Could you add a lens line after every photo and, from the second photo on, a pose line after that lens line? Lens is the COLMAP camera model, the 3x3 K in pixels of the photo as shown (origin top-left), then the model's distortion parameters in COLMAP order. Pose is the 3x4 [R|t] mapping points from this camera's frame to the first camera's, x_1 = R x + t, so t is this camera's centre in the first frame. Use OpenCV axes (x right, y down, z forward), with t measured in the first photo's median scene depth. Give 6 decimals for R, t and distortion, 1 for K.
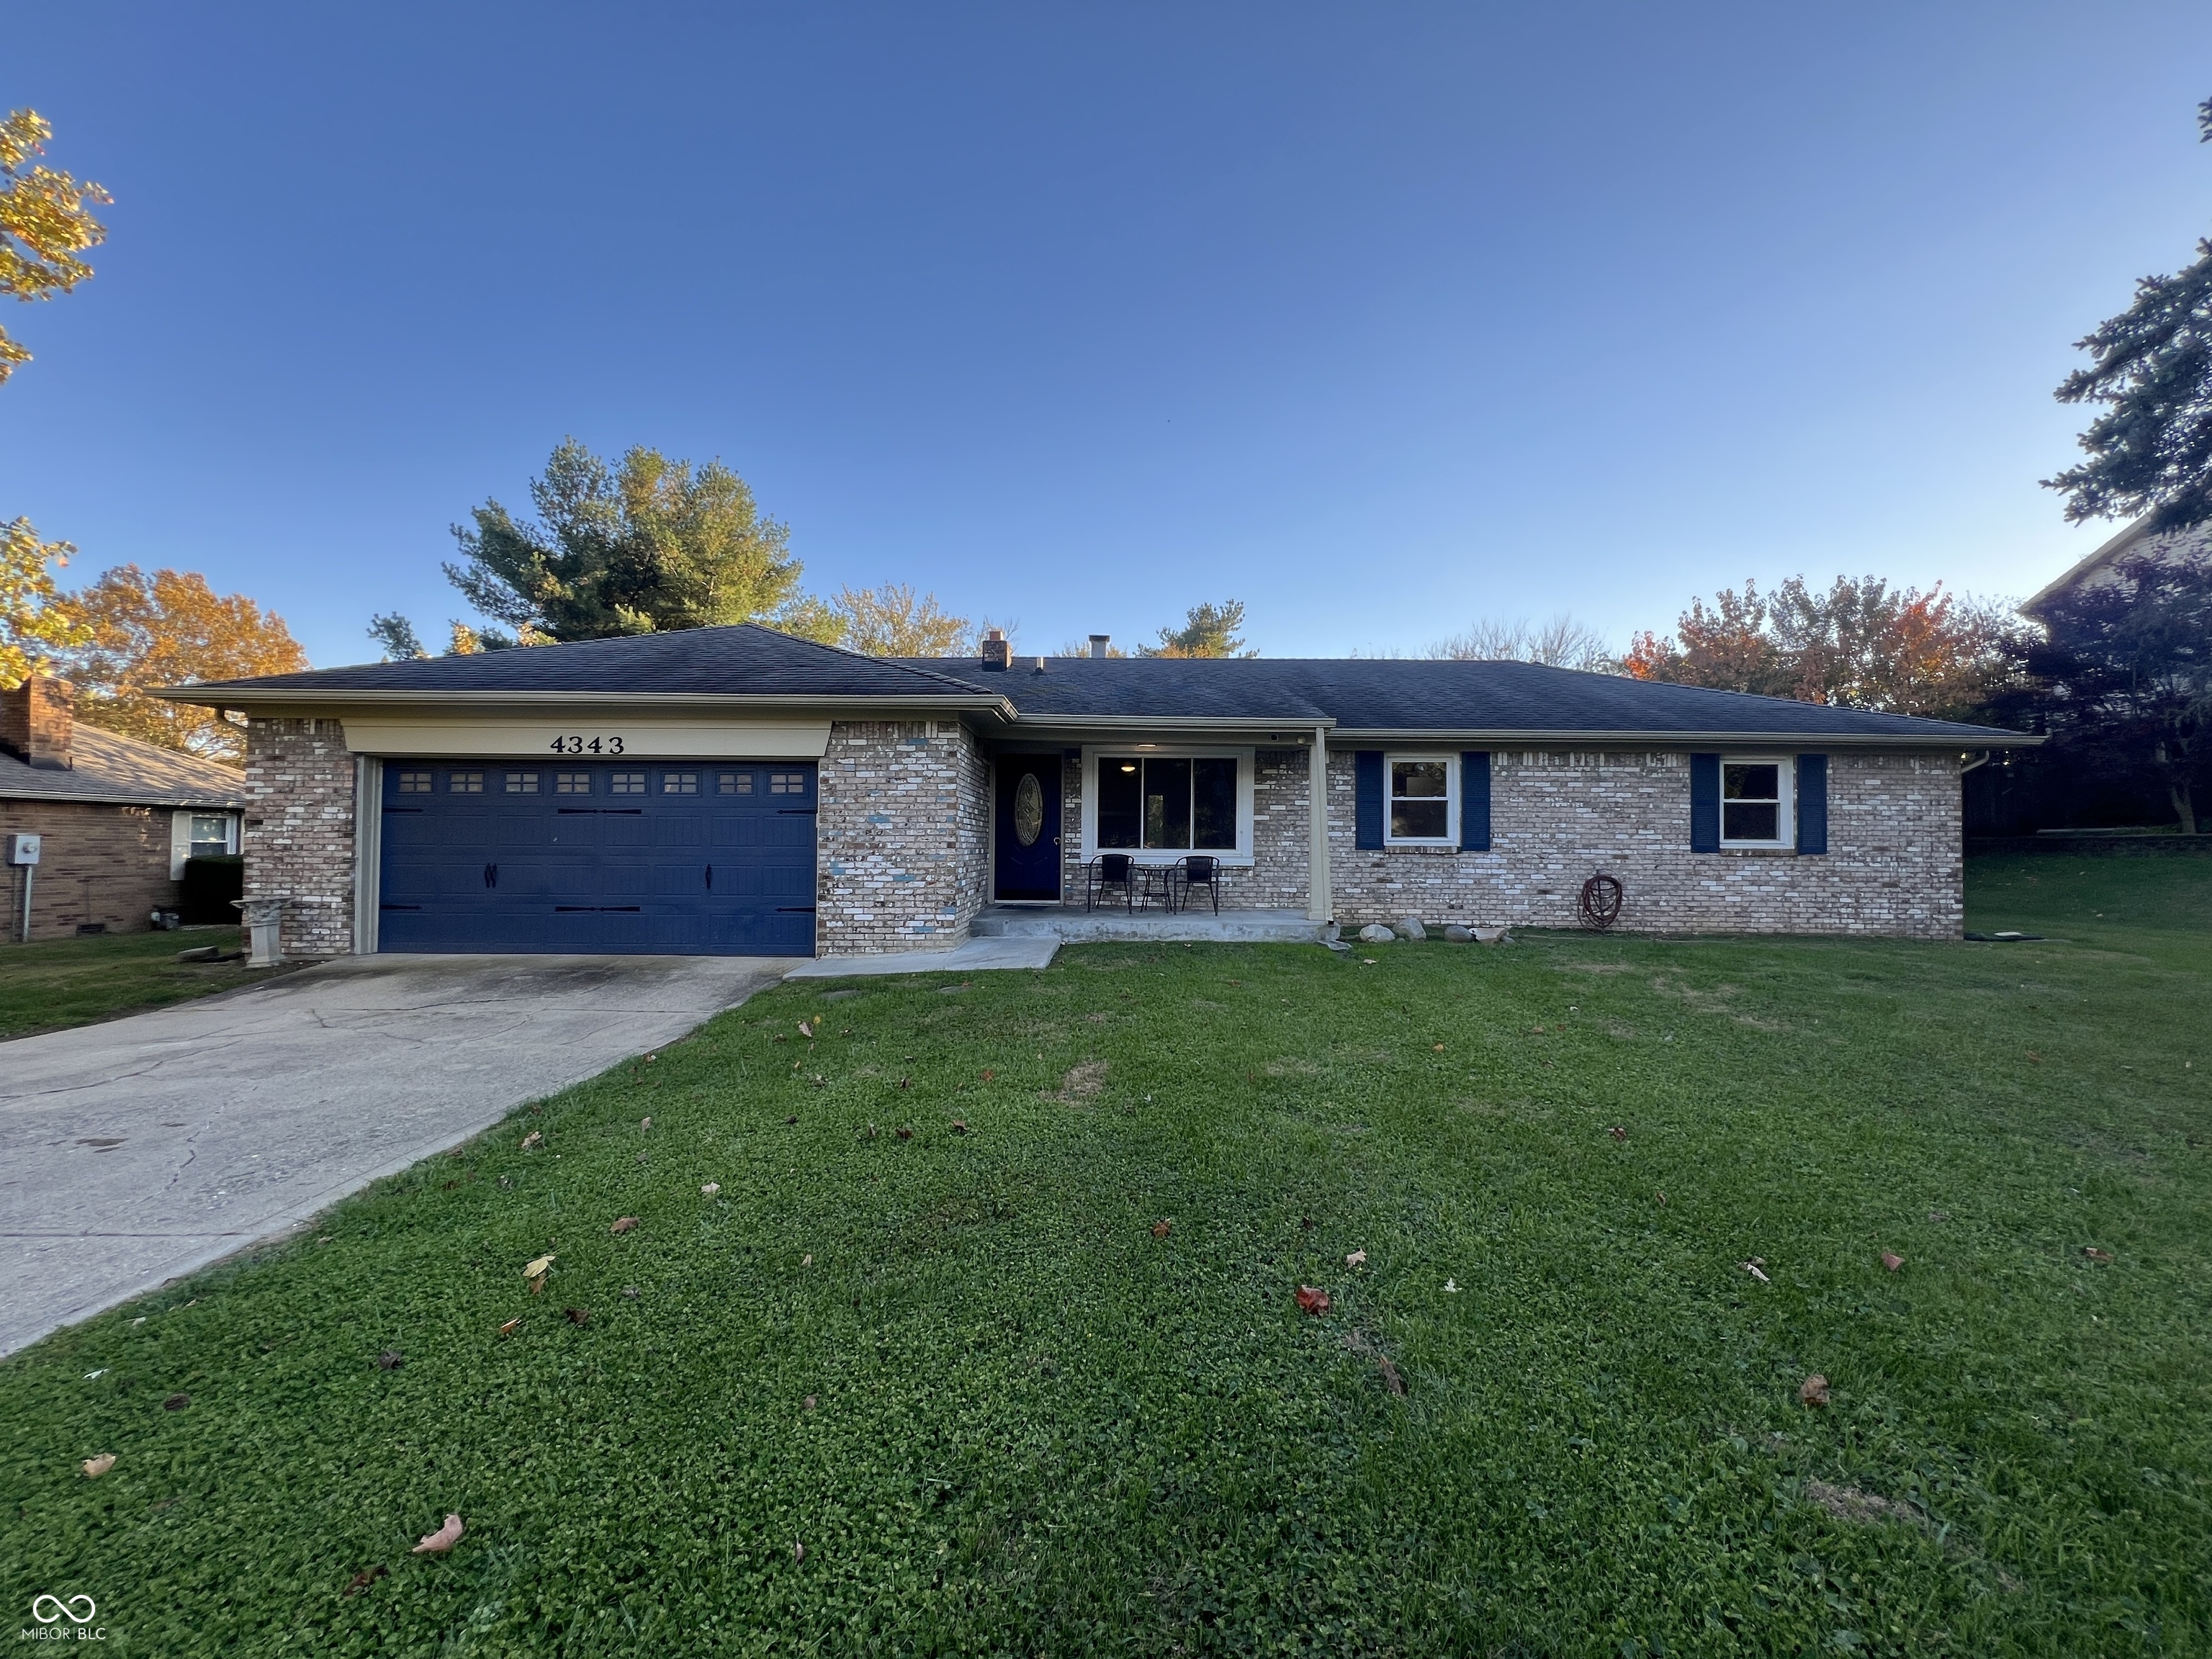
lens RADIAL K [[886.9, 0, 1104.2], [0, 886.9, 831.4], [0, 0, 1]] dist [0.000825, -0.000319]
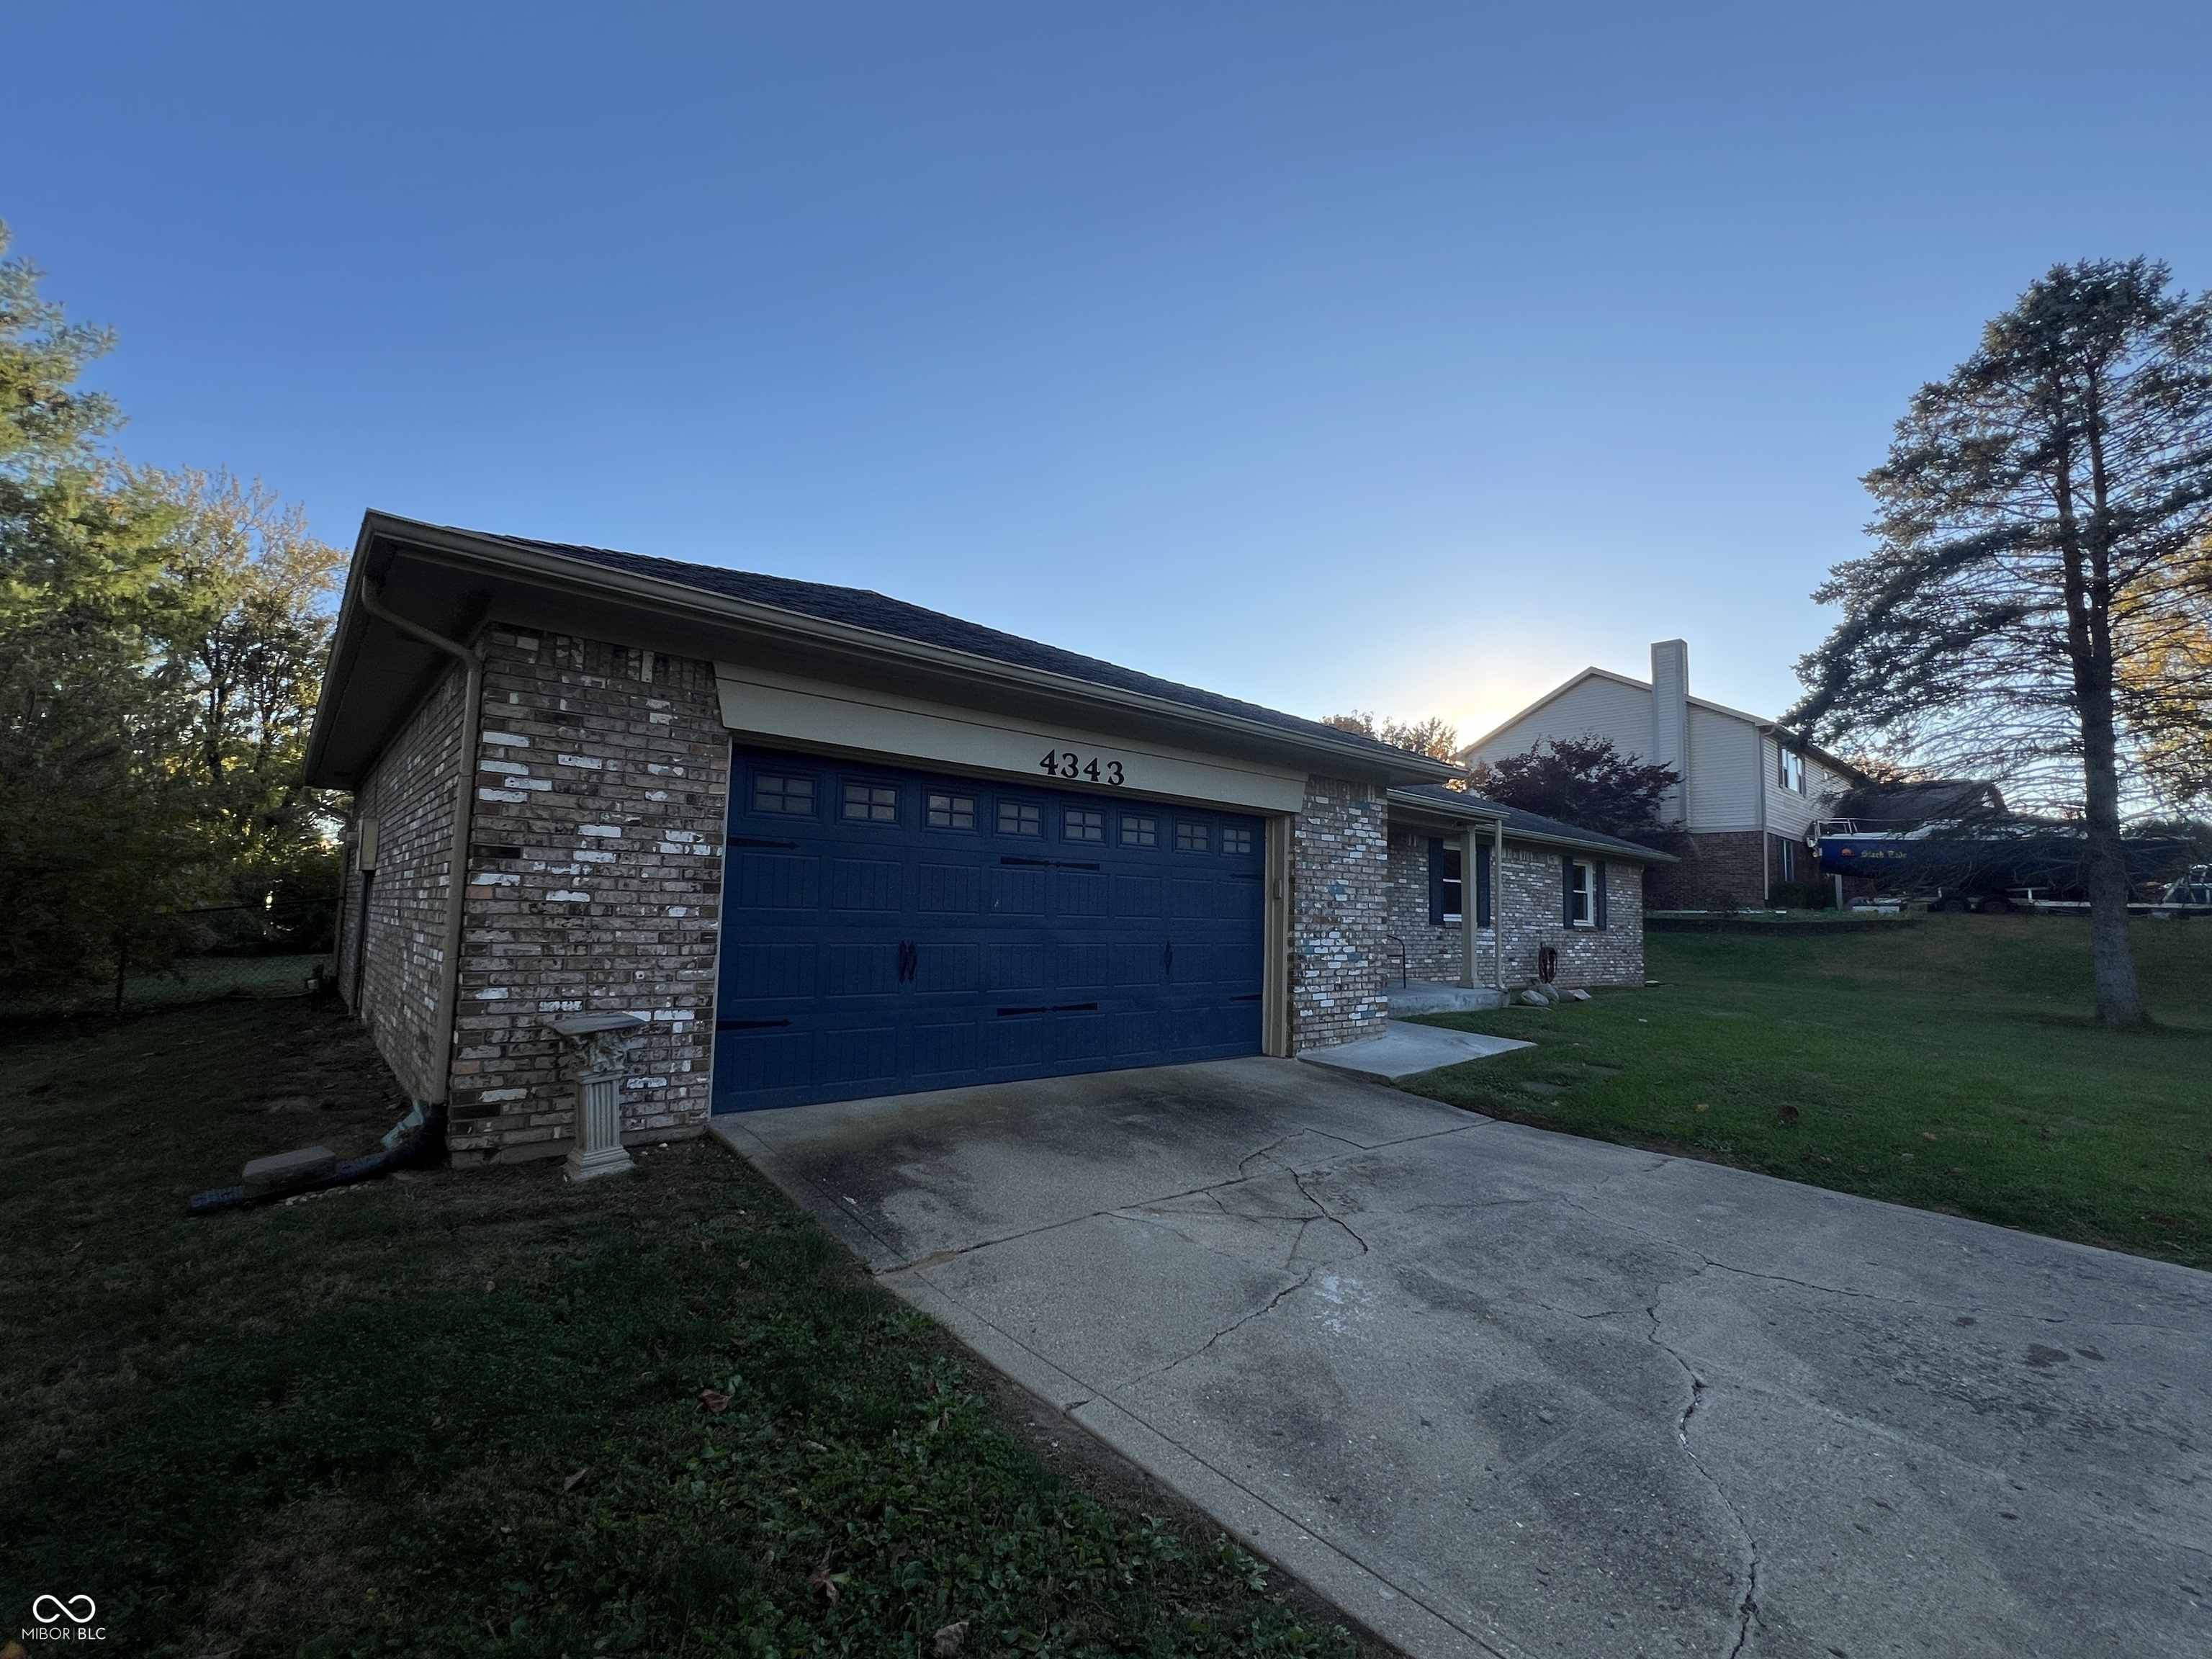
lens RADIAL K [[969.6, 0, 1102.6], [0, 969.6, 831.7], [0, 0, 1]] dist [-0.001755, -0.000124]
pose [[0.748996, 0.071127, 0.658746, -1.055297], [-0.032847, 0.996985, -0.070300, 0.003979], [-0.661760, 0.031016, 0.749074, 0.428629]]
